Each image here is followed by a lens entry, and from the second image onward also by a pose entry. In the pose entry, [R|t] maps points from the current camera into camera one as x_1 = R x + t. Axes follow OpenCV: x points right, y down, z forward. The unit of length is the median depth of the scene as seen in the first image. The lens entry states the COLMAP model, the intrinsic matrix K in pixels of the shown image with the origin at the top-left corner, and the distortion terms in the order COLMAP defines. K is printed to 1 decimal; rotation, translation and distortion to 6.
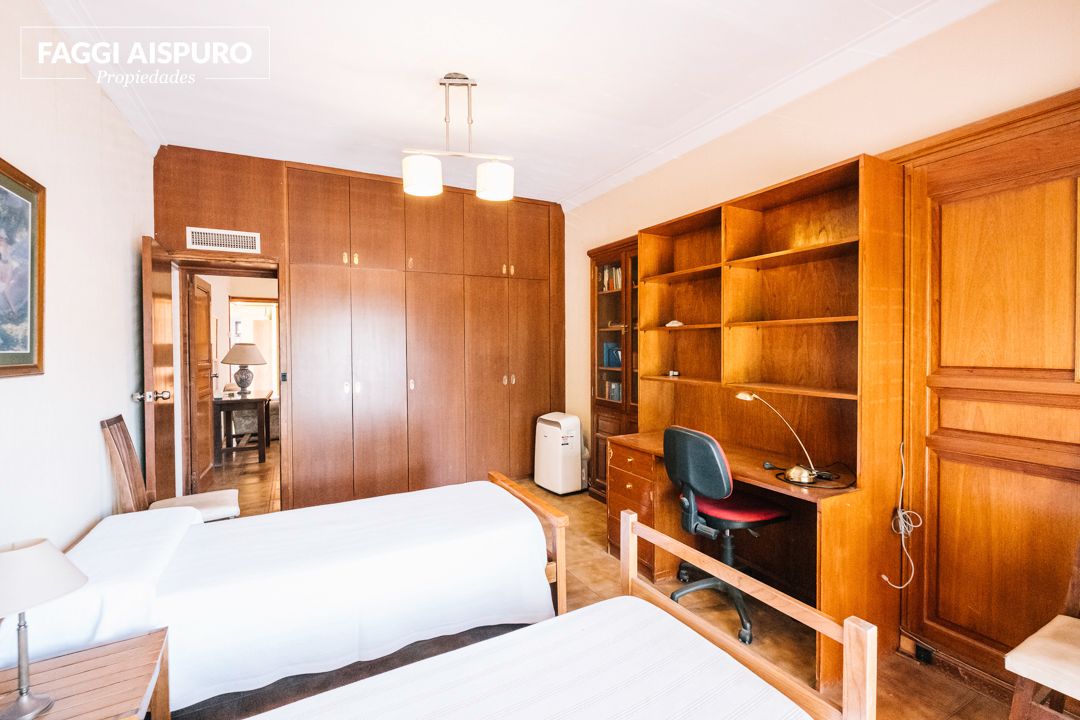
lens RADIAL K [[466.1, 0, 539.2], [0, 466.1, 354.9], [0, 0, 1]] dist [0.000559, 0.000009]
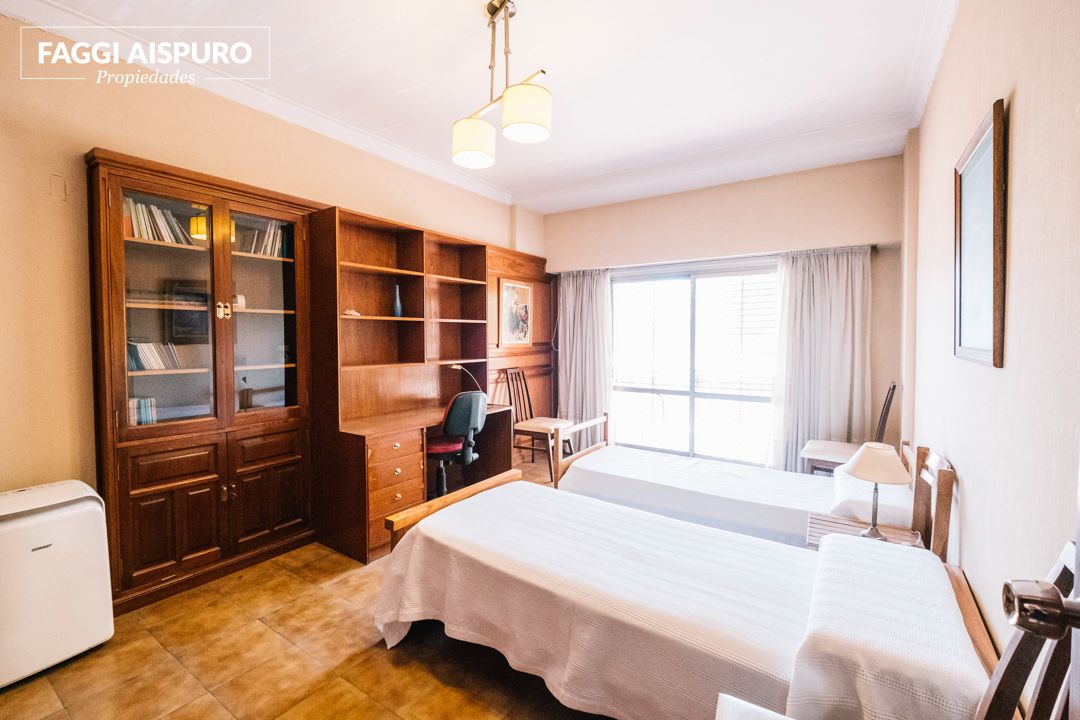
lens RADIAL K [[466.1, 0, 537.1], [0, 466.1, 349.8], [0, 0, 1]] dist [0.000559, 0.000009]
pose [[-0.465889, -0.022605, 0.884554, -0.761781], [0.017056, 0.999258, 0.034519, -0.014065], [-0.884679, 0.031169, -0.465158, 1.073913]]
